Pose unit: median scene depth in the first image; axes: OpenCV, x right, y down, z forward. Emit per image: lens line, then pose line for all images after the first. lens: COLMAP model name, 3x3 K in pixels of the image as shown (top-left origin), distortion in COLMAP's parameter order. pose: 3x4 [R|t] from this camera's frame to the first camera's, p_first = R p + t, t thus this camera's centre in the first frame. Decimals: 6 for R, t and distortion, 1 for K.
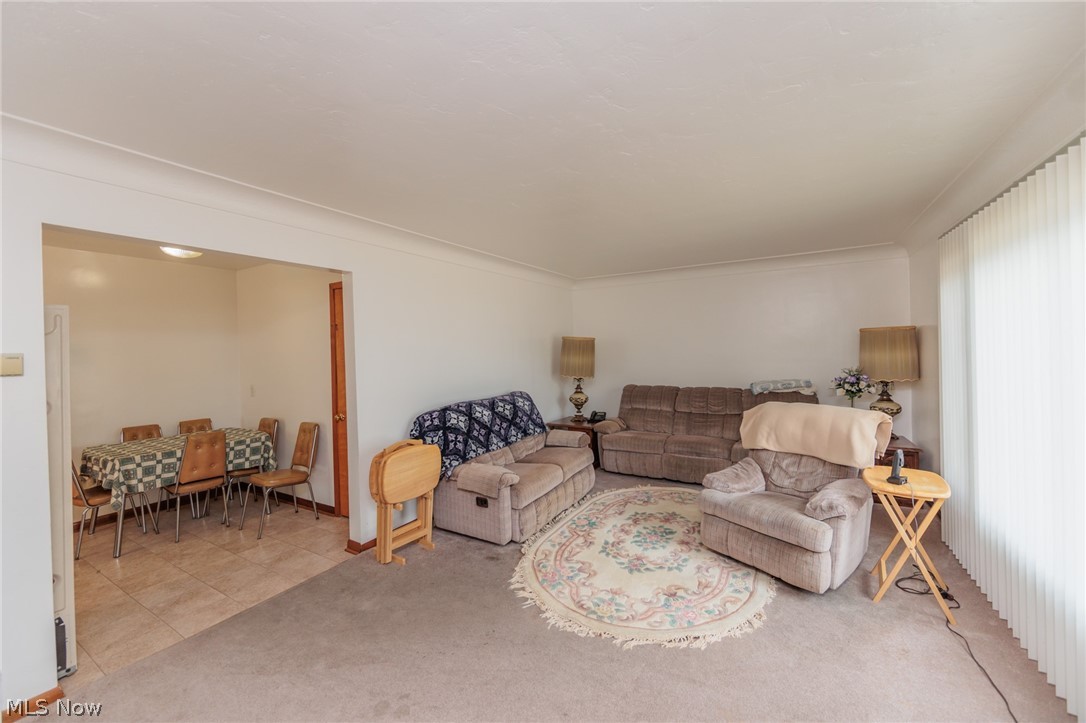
lens RADIAL K [[423.0, 0, 544.7], [0, 423.0, 350.6], [0, 0, 1]] dist [-0.002665, -0.000989]
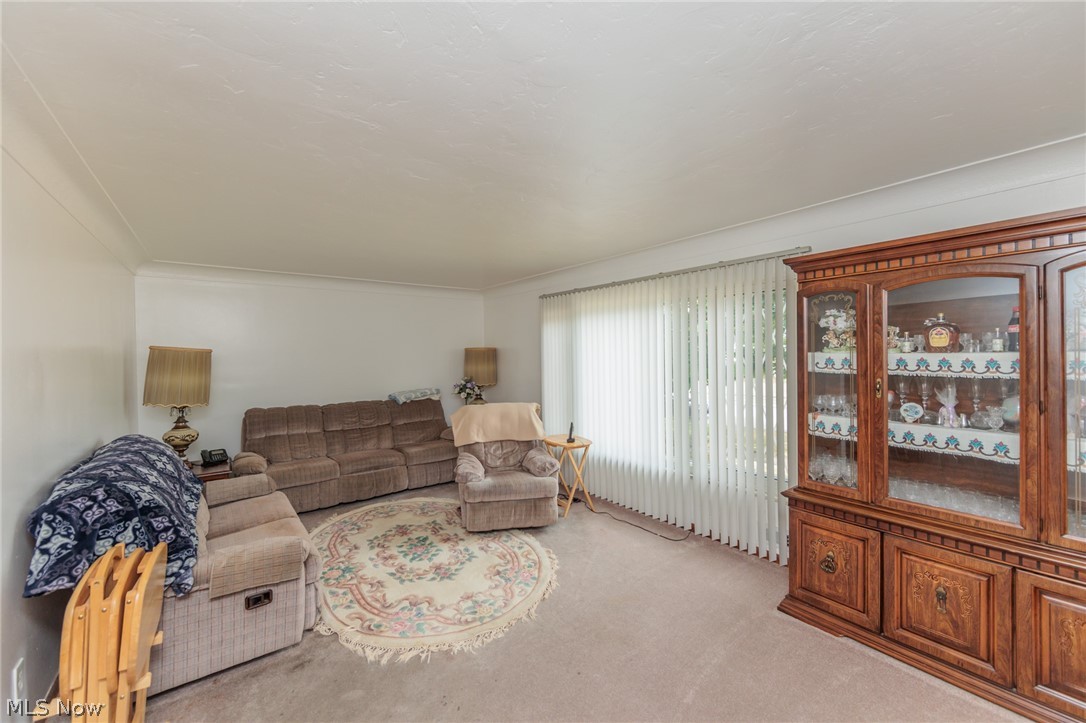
lens RADIAL K [[423.0, 0, 541.2], [0, 423.0, 359.4], [0, 0, 1]] dist [-0.002665, -0.000989]
pose [[0.377045, 0.005335, 0.926179, -0.578668], [0.007535, 0.999933, -0.008828, -0.002438], [-0.926164, 0.010307, 0.376980, 0.342989]]
